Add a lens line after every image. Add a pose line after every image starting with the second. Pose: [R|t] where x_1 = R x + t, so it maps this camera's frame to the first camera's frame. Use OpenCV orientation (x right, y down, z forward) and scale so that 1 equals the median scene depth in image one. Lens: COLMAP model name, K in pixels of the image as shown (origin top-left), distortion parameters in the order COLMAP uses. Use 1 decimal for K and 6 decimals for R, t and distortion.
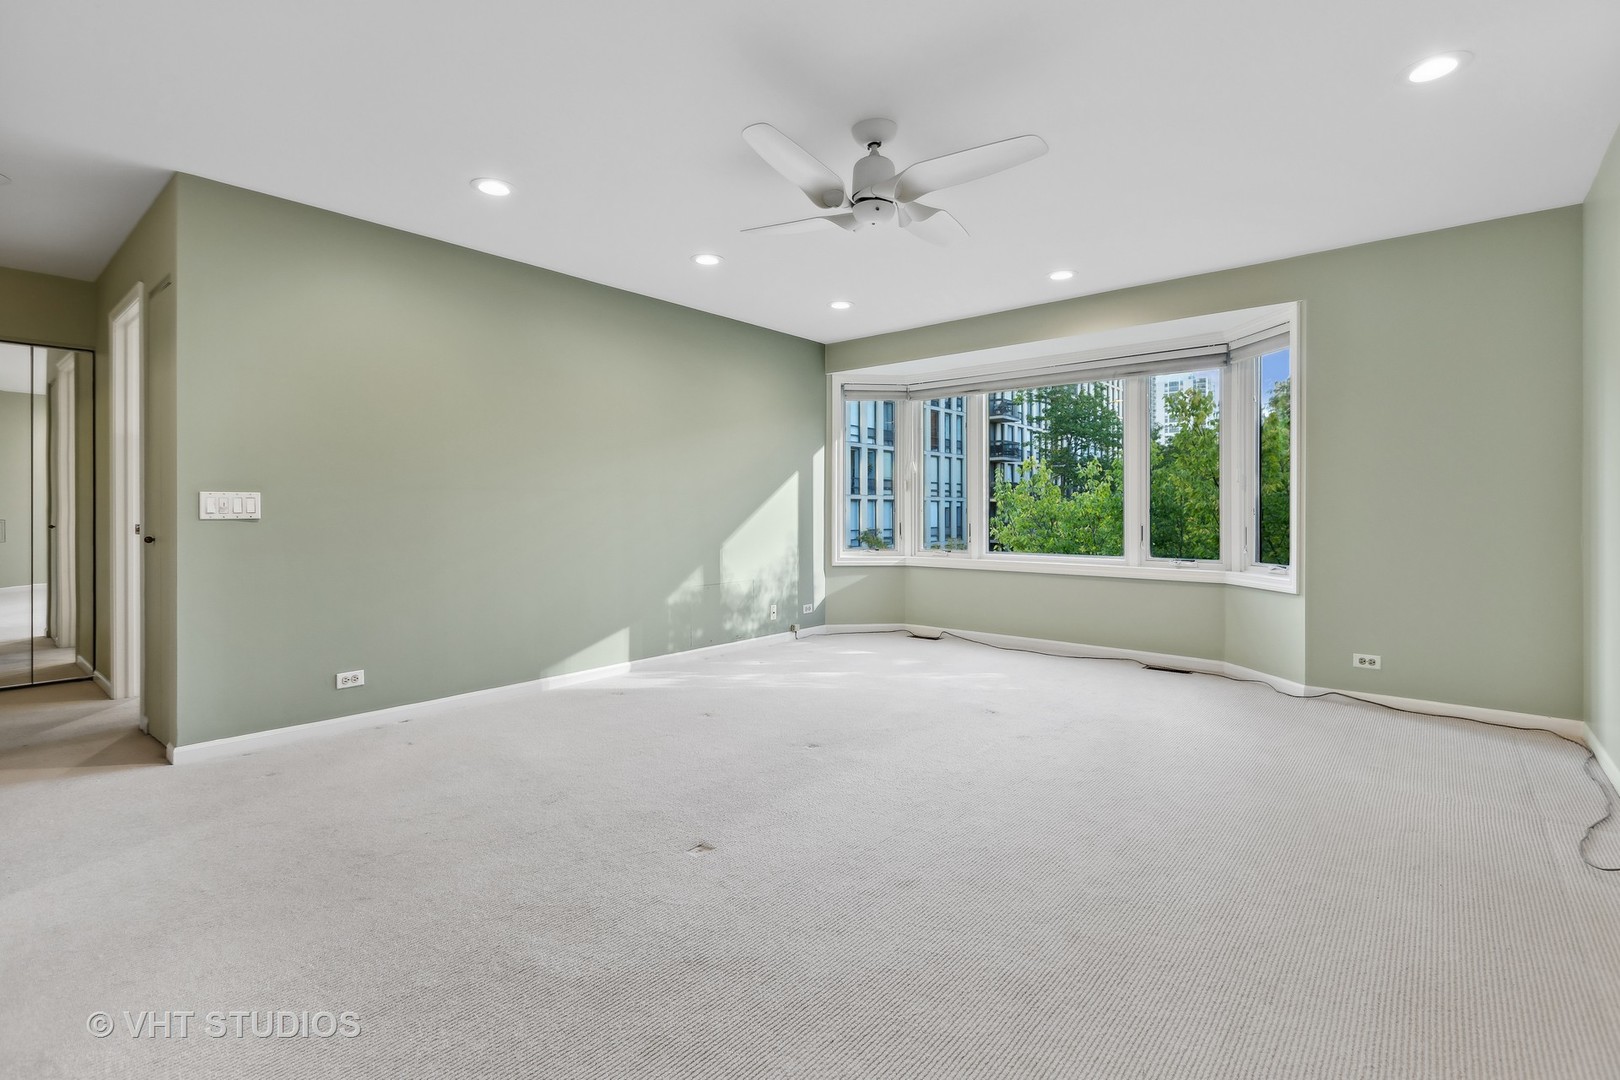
lens RADIAL K [[737.6, 0, 811.1], [0, 737.6, 530.8], [0, 0, 1]] dist [-0.005556, 0.000602]
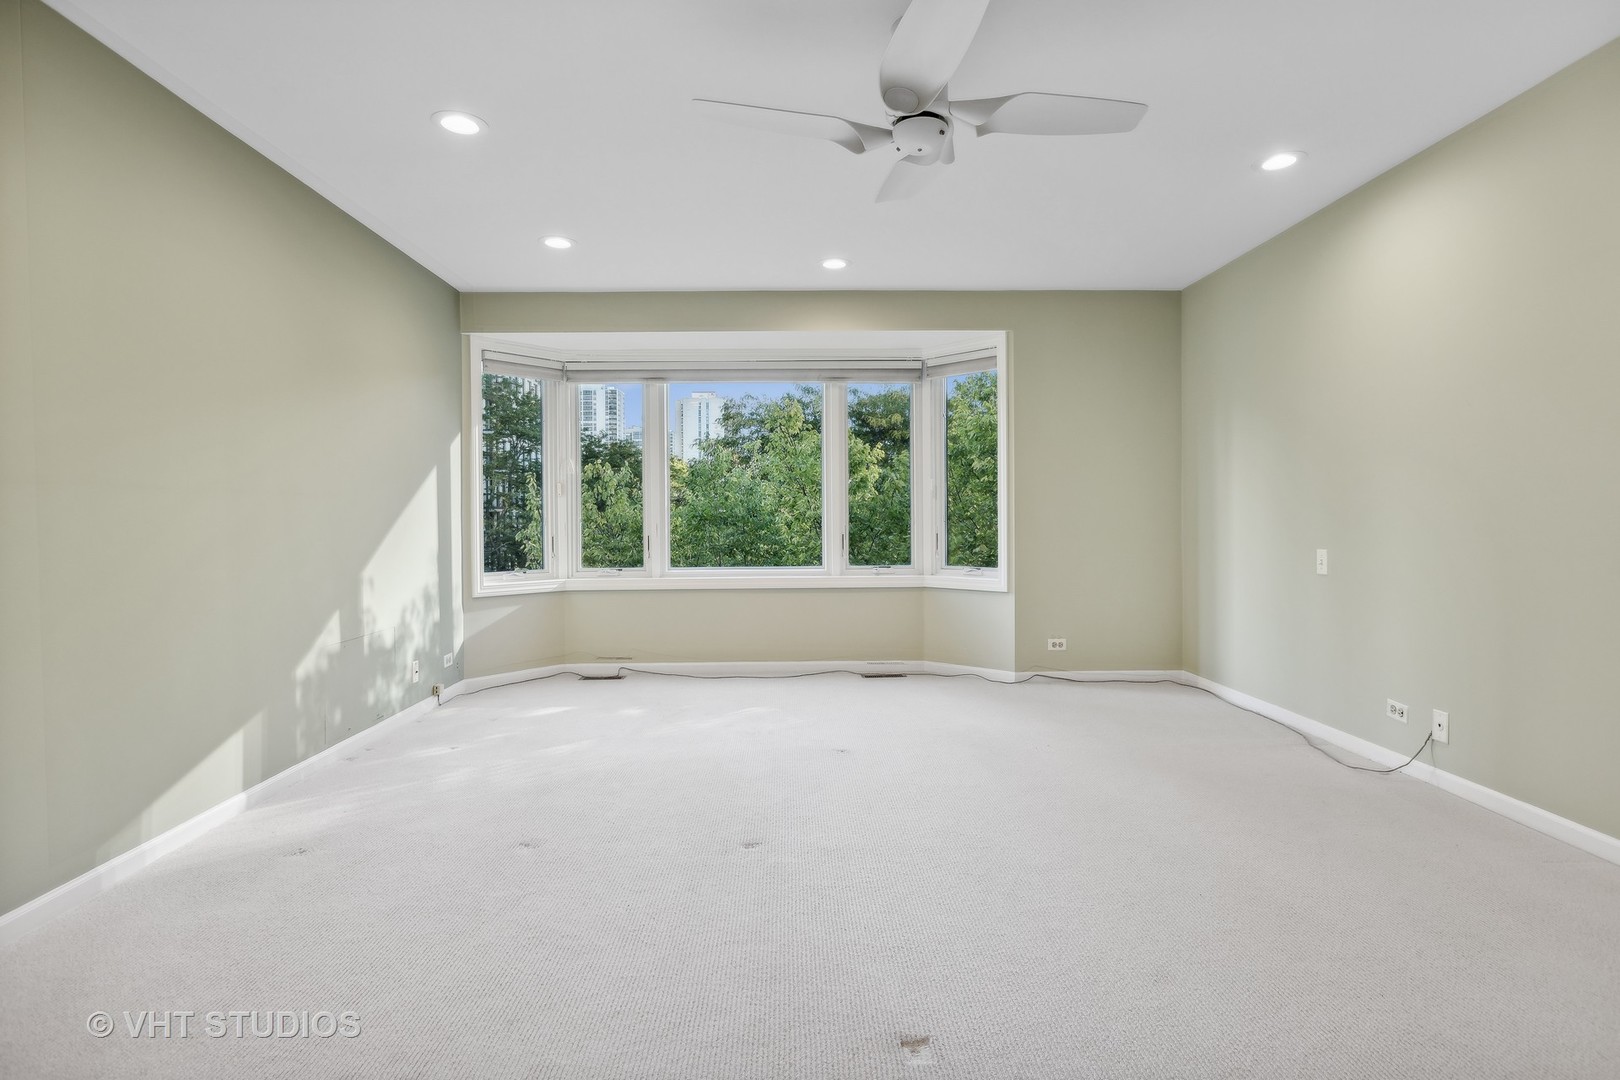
lens RADIAL K [[793.0, 0, 811.1], [0, 793.0, 534.0], [0, 0, 1]] dist [-0.006515, 0.002653]
pose [[0.753868, -0.019194, 0.656746, -0.287537], [0.025498, 0.999675, -0.000052, -0.007582], [-0.656531, 0.016785, 0.754112, 0.231694]]
